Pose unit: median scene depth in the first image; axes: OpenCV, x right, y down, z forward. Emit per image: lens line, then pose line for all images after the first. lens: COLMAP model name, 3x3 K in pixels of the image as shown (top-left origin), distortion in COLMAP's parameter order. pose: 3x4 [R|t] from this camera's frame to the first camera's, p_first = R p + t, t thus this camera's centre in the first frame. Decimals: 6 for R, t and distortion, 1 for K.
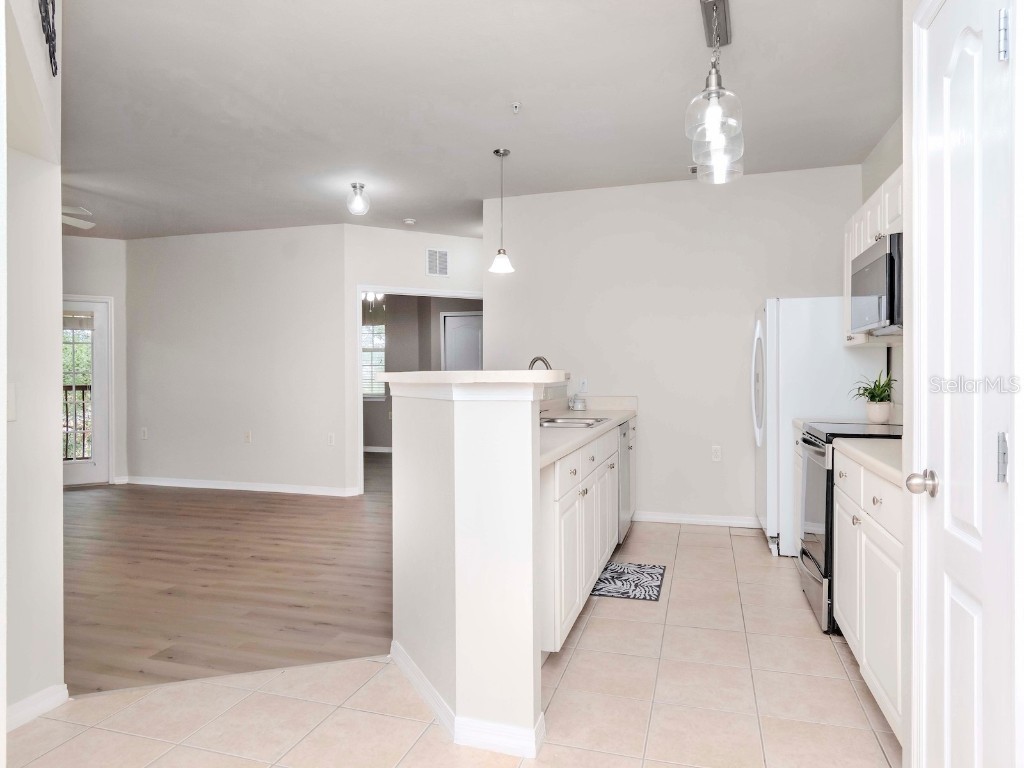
lens RADIAL K [[620.1, 0, 507.5], [0, 620.1, 383.5], [0, 0, 1]] dist [0.017841, 0.000668]
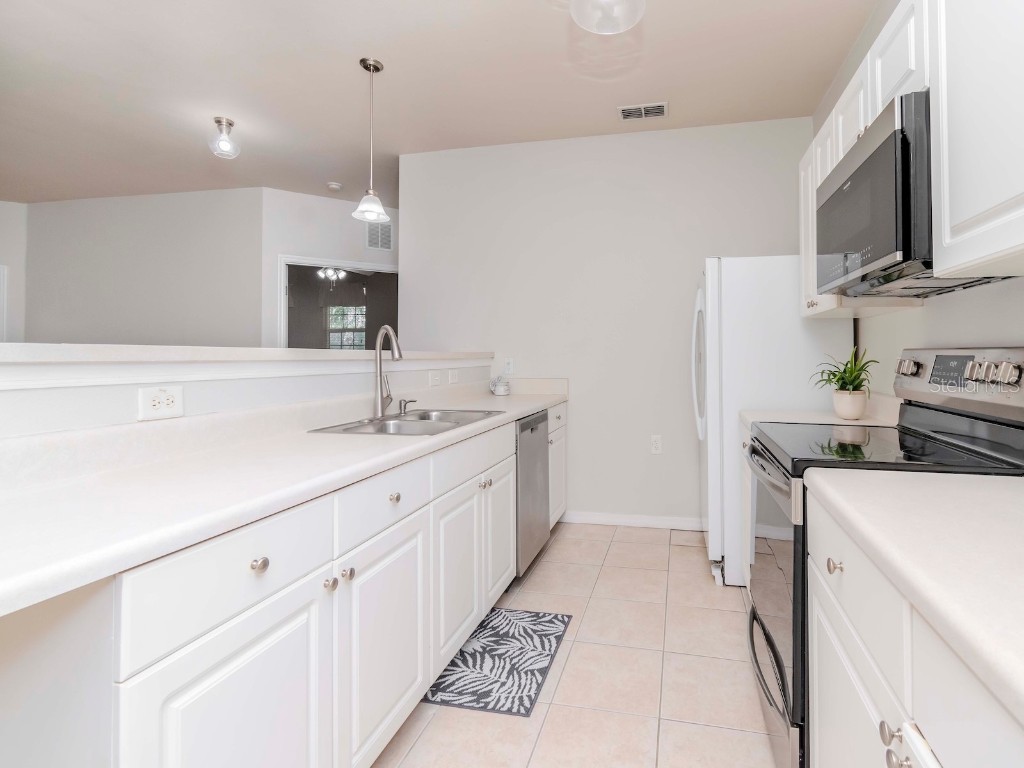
lens RADIAL K [[610.4, 0, 513.8], [0, 610.4, 341.5], [0, 0, 1]] dist [0.005644, 0.000965]
pose [[0.997342, 0.005471, 0.072663, 0.143527], [-0.002945, 0.999389, -0.034828, -0.002373], [-0.072809, 0.034521, 0.996748, 0.302122]]
